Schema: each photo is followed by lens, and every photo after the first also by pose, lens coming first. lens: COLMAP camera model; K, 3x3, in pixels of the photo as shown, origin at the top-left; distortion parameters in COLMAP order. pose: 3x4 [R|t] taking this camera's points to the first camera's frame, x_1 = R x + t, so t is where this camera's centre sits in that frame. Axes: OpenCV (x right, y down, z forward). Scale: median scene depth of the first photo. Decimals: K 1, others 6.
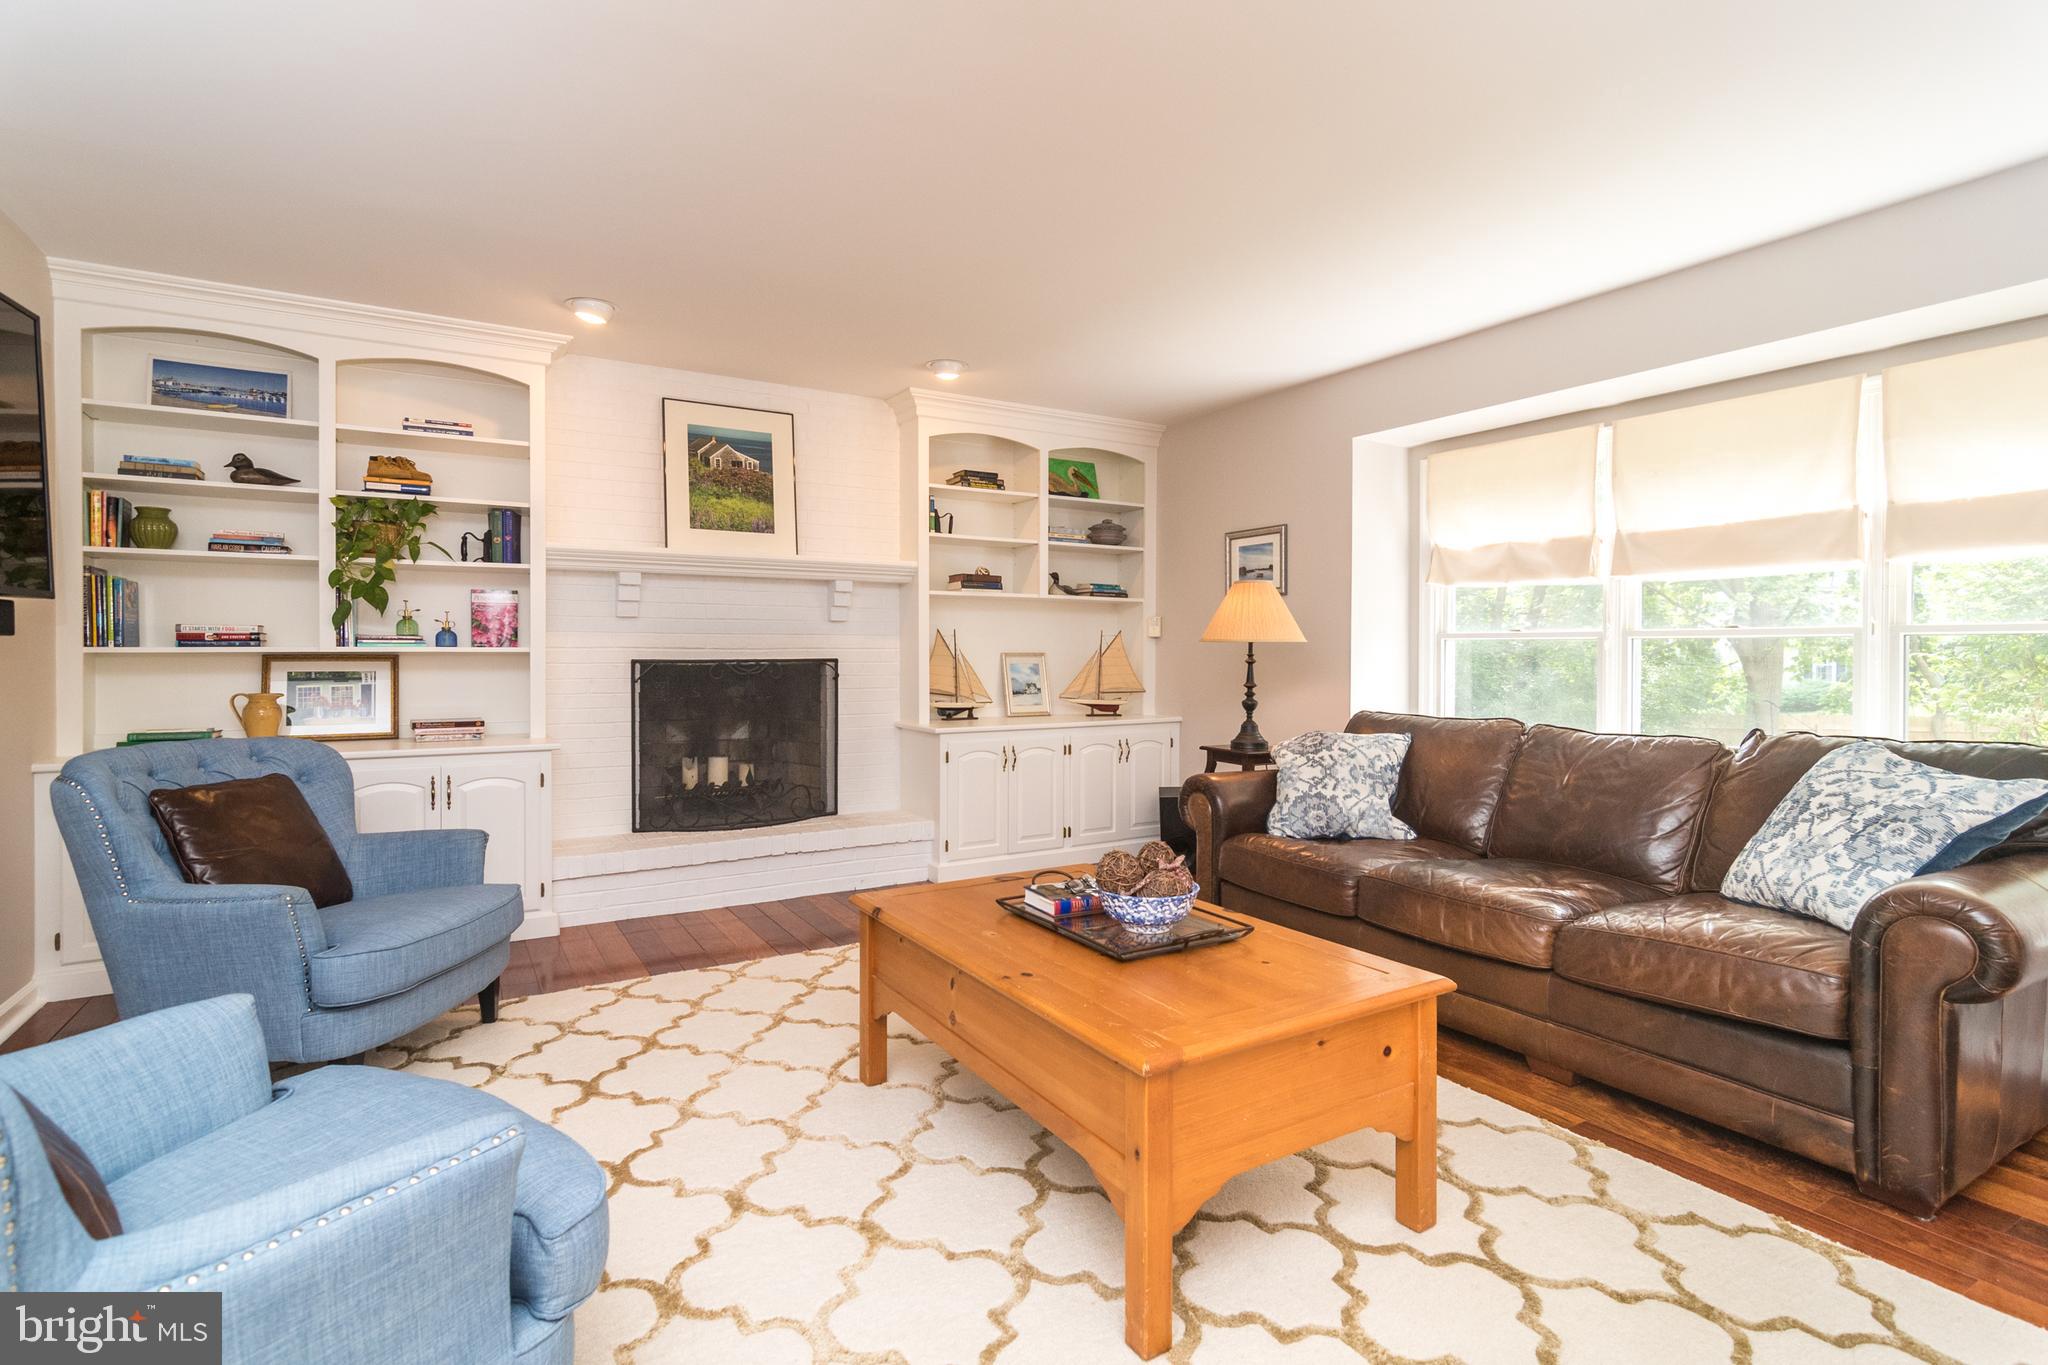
lens RADIAL K [[1007.6, 0, 1033.1], [0, 1007.6, 662.0], [0, 0, 1]] dist [-0.006020, 0.006341]
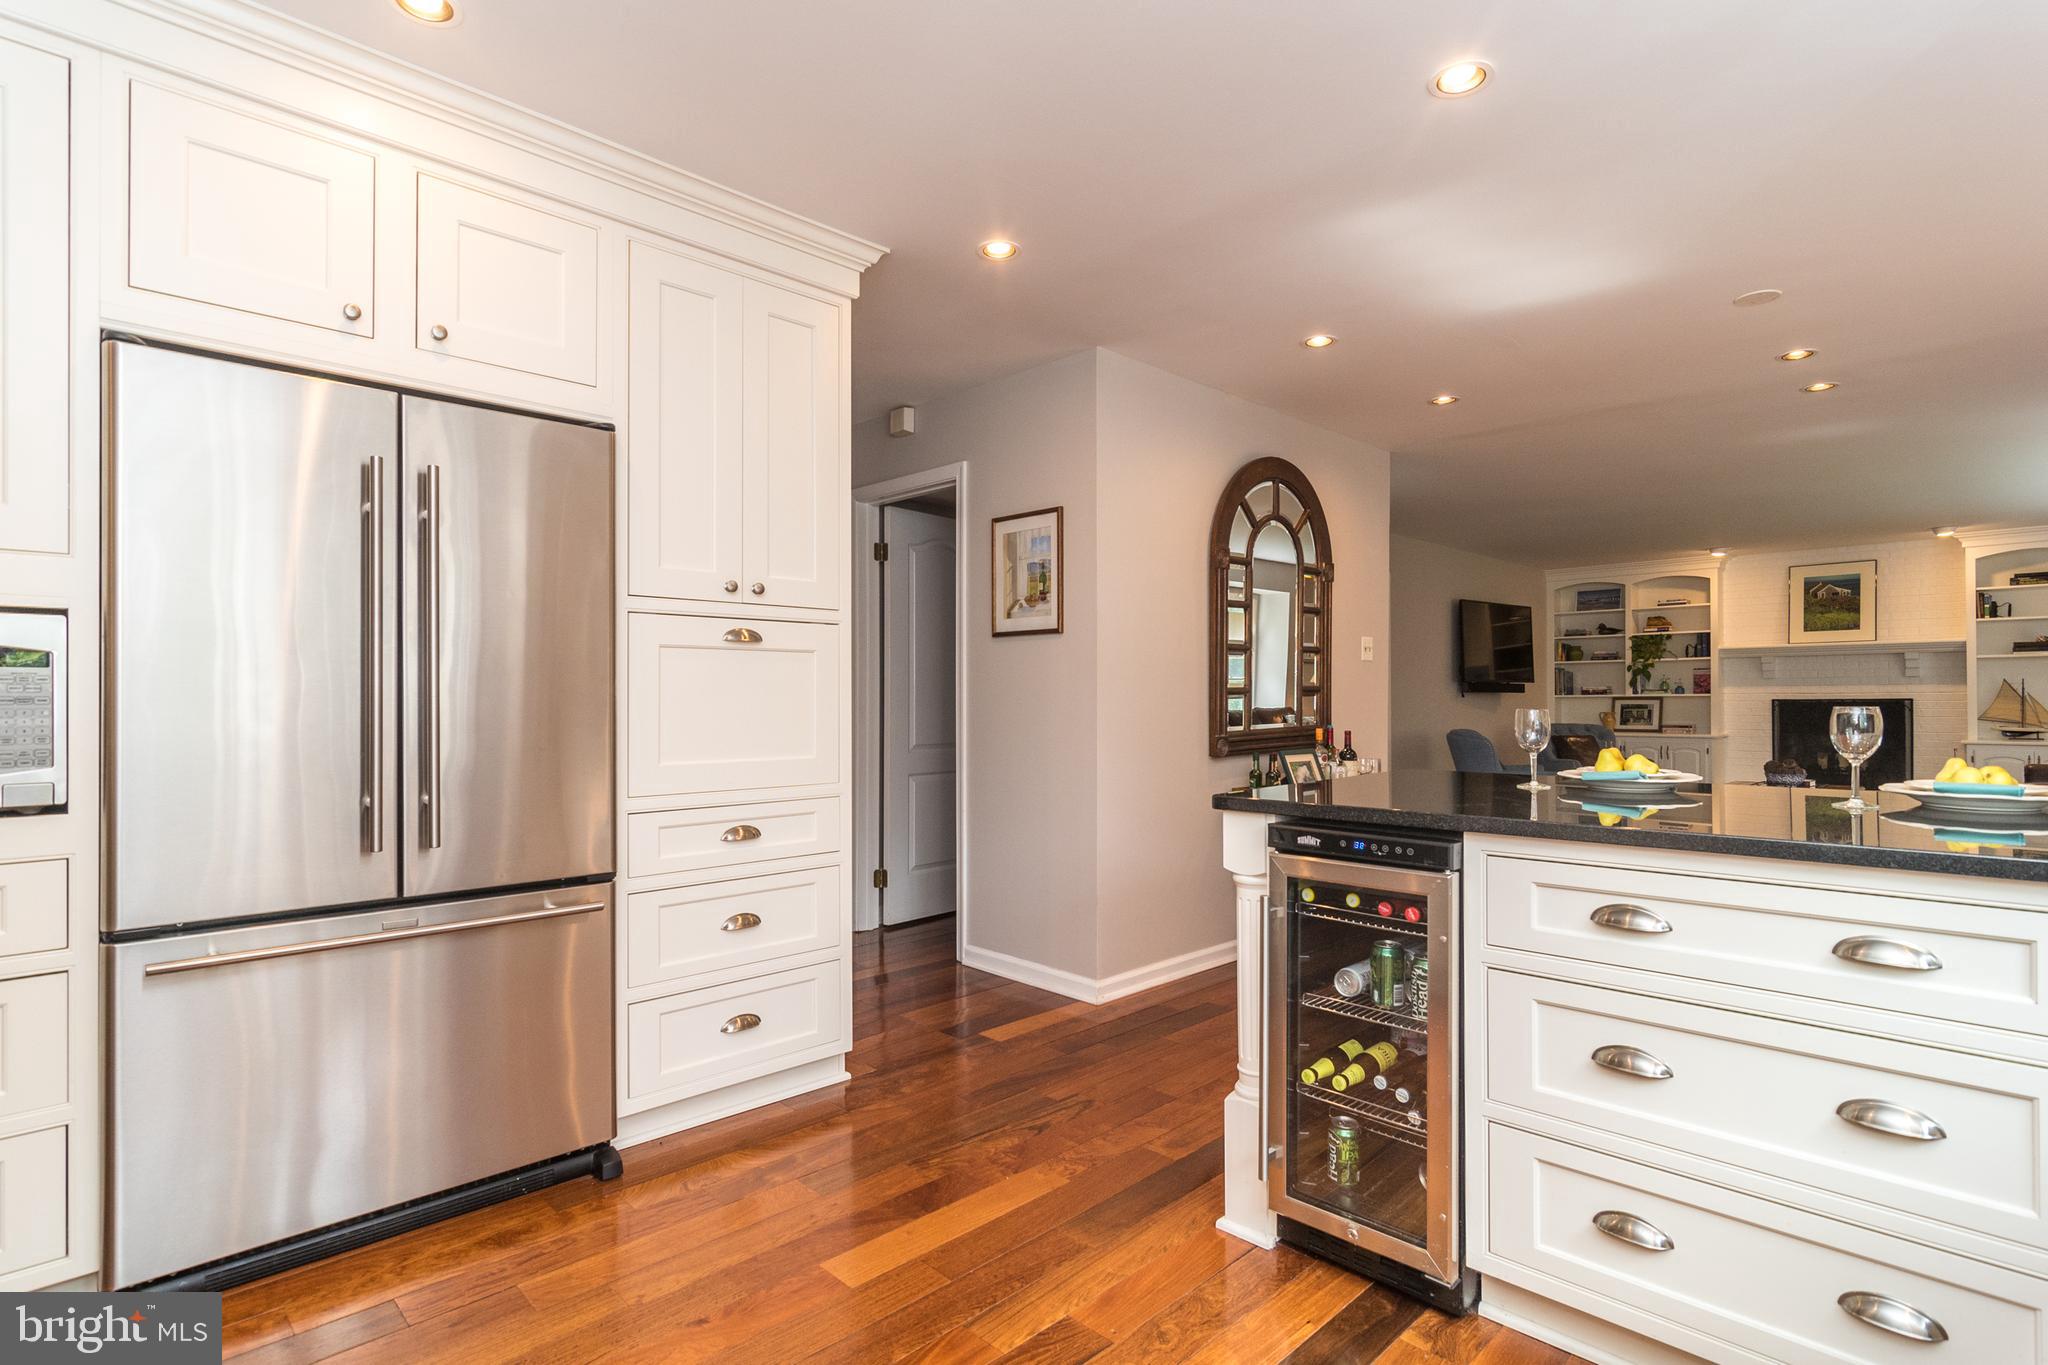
lens RADIAL K [[1007.6, 0, 1041.6], [0, 1007.6, 681.8], [0, 0, 1]] dist [-0.006020, 0.006341]
pose [[0.224184, -0.018345, -0.974374, 1.518496], [-0.001774, 0.999813, -0.019232, 0.005240], [0.974545, 0.006040, 0.224109, -1.081810]]
